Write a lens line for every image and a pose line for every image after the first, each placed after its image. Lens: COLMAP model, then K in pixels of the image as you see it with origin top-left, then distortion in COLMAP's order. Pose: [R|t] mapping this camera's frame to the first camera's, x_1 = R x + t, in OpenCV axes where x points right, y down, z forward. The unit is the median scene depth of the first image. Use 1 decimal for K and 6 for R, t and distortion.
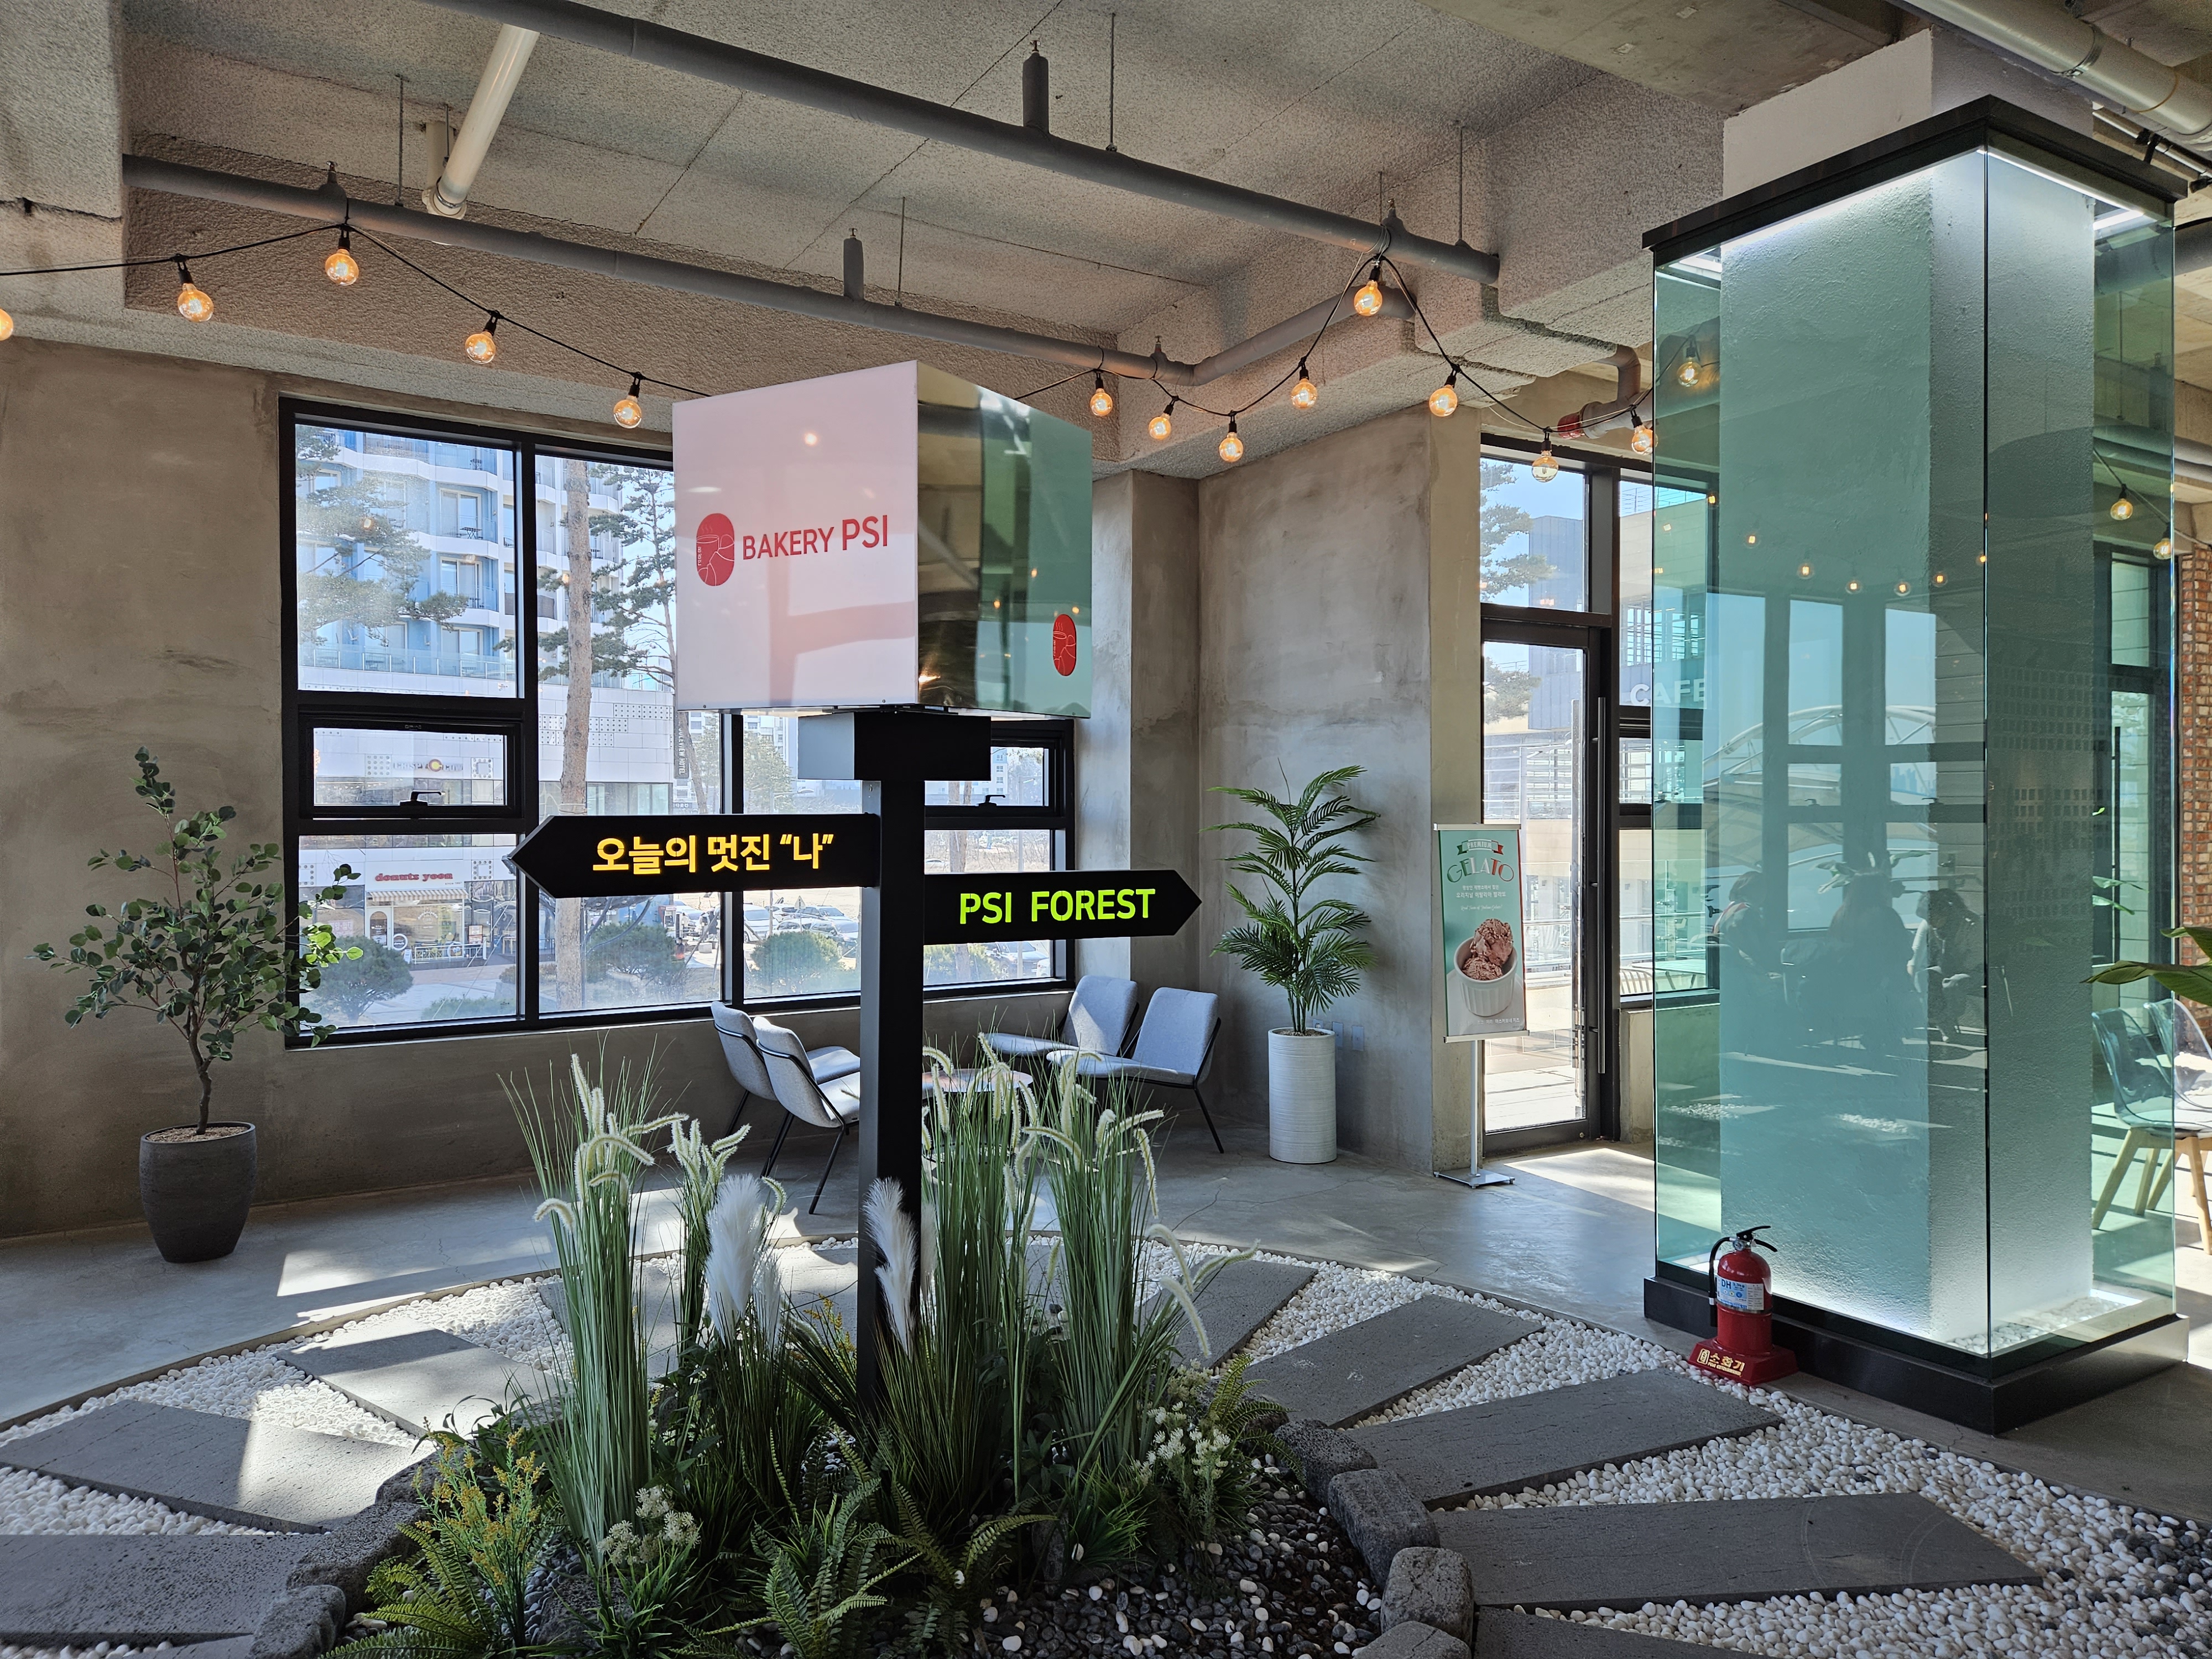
lens RADIAL K [[1482.6, 0, 1099.5], [0, 1482.6, 823.4], [0, 0, 1]] dist [0.072413, -0.052633]
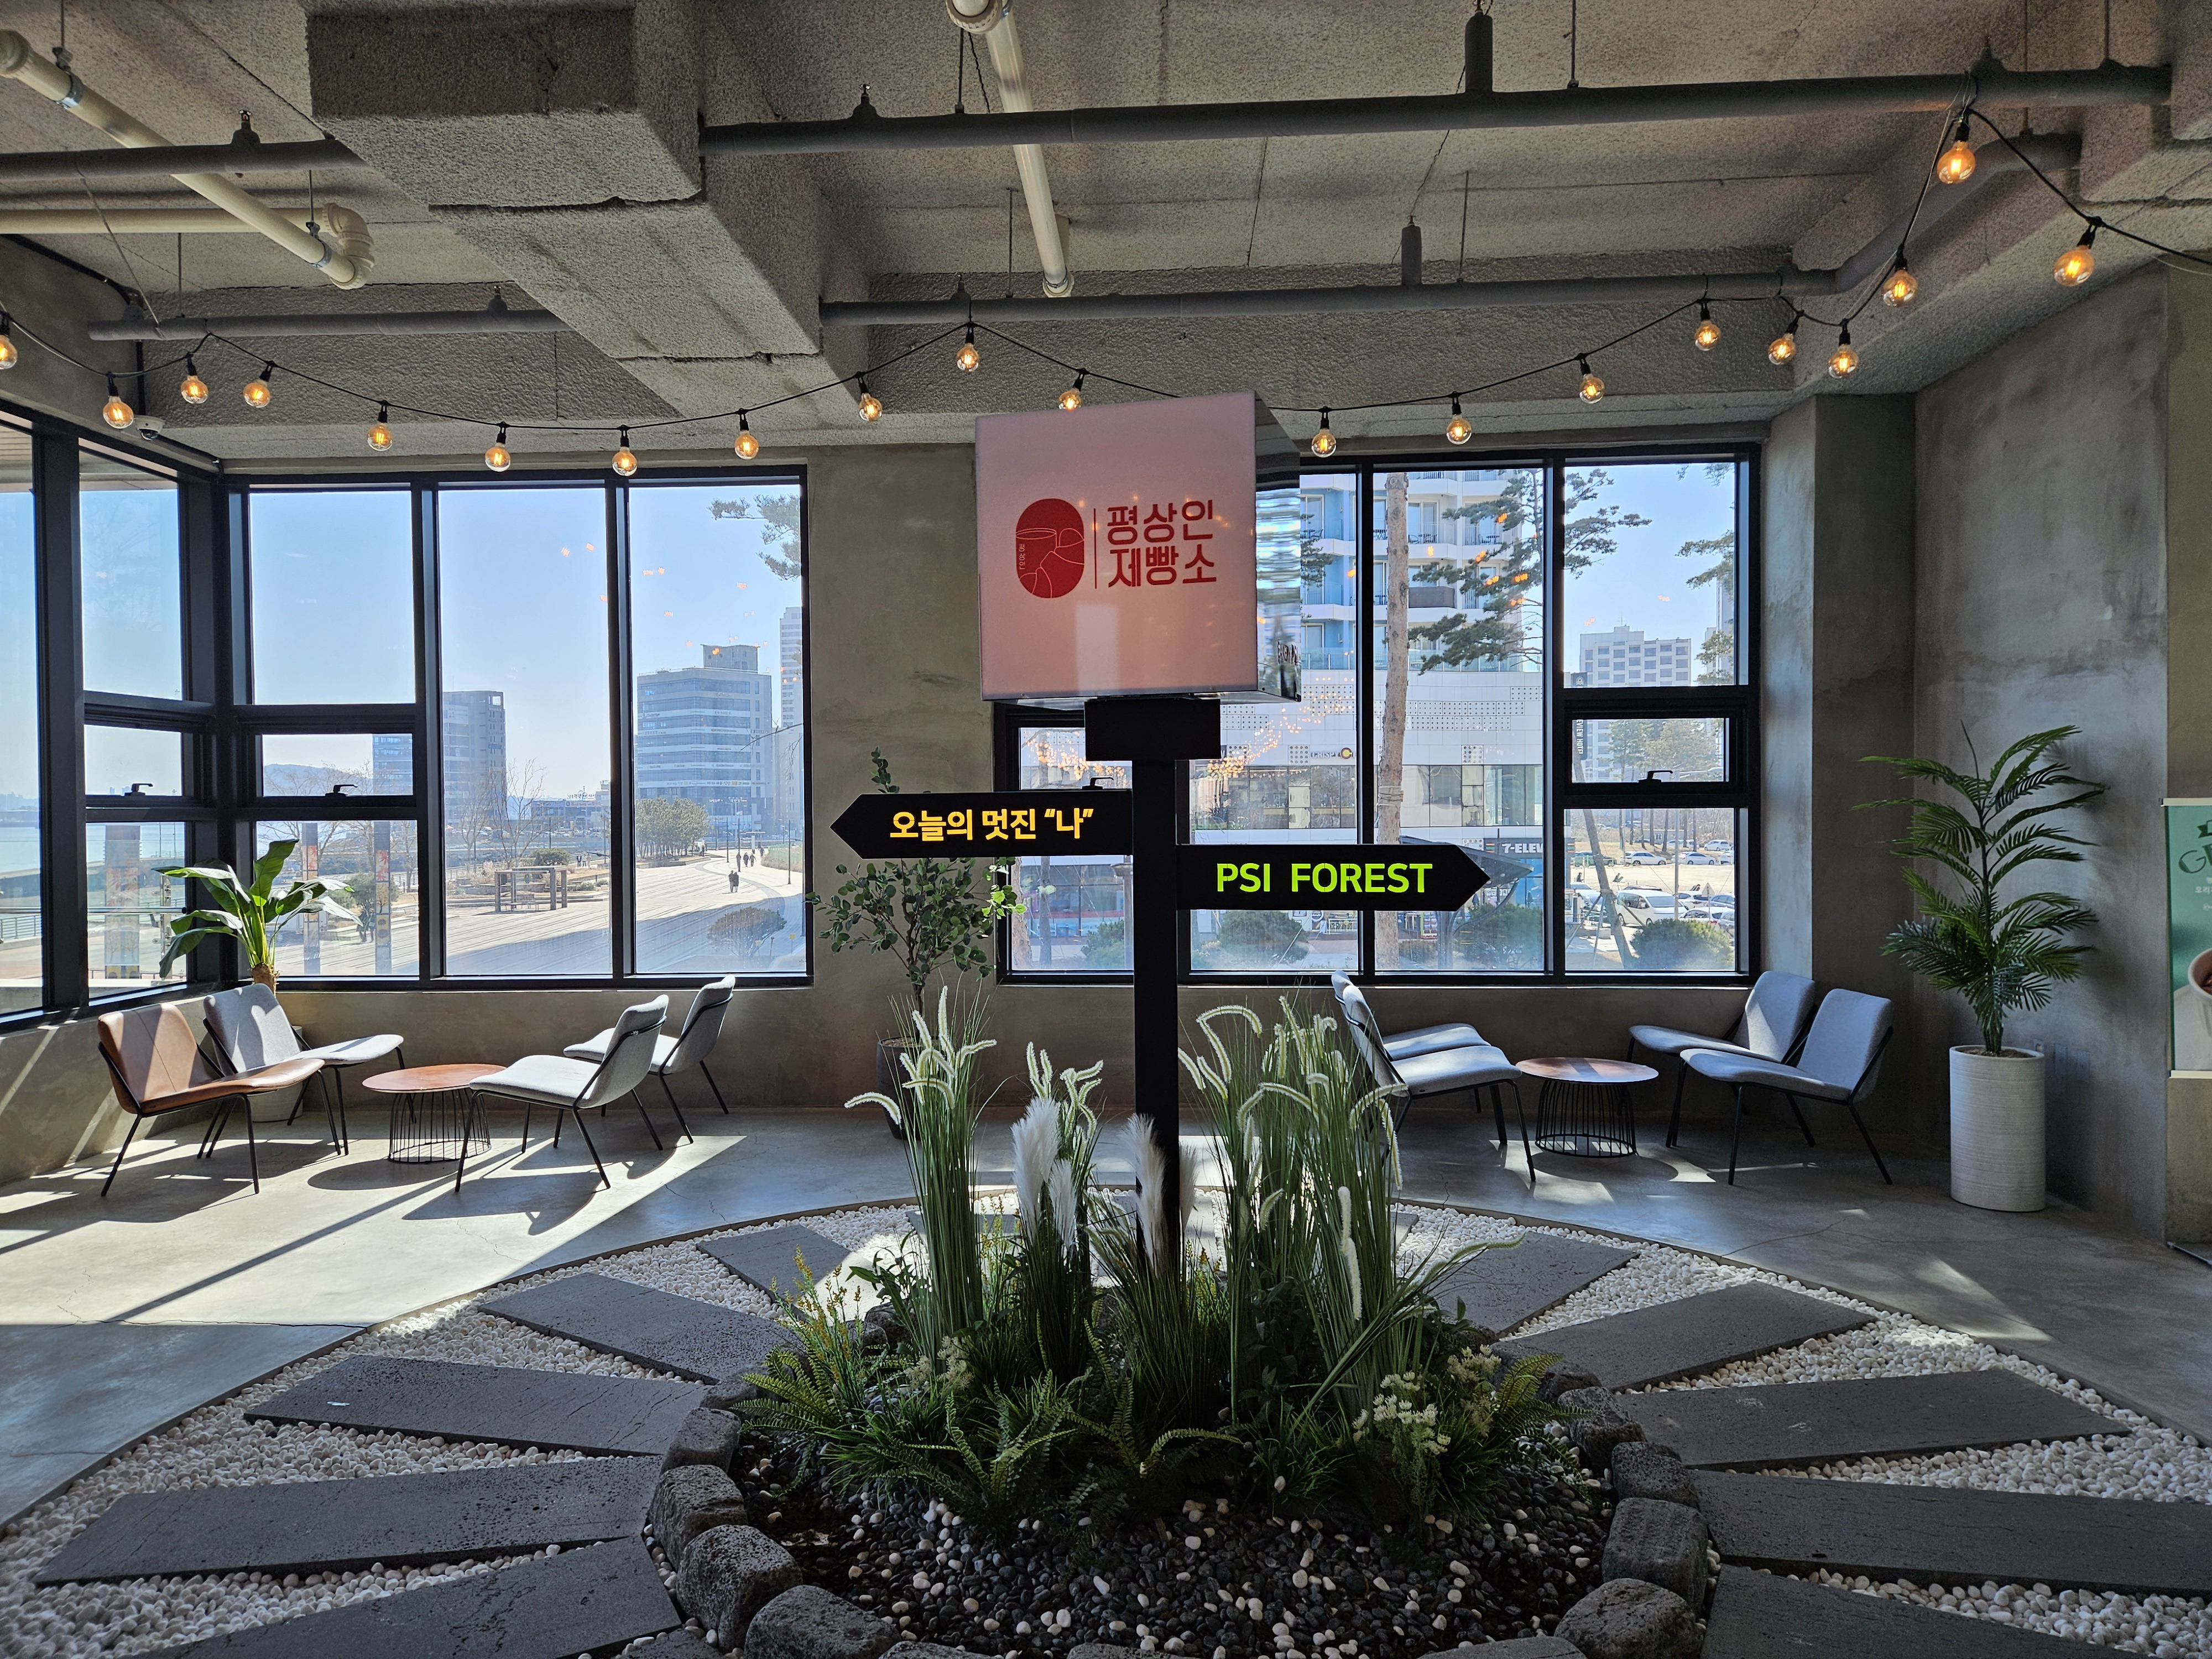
lens RADIAL K [[1482.6, 0, 1070.8], [0, 1482.6, 827.0], [0, 0, 1]] dist [0.072413, -0.052633]
pose [[0.824669, 0.003426, -0.565606, 0.266714], [0.004775, 0.999904, 0.013019, 0.003727], [0.565596, -0.013438, 0.824573, 0.027806]]
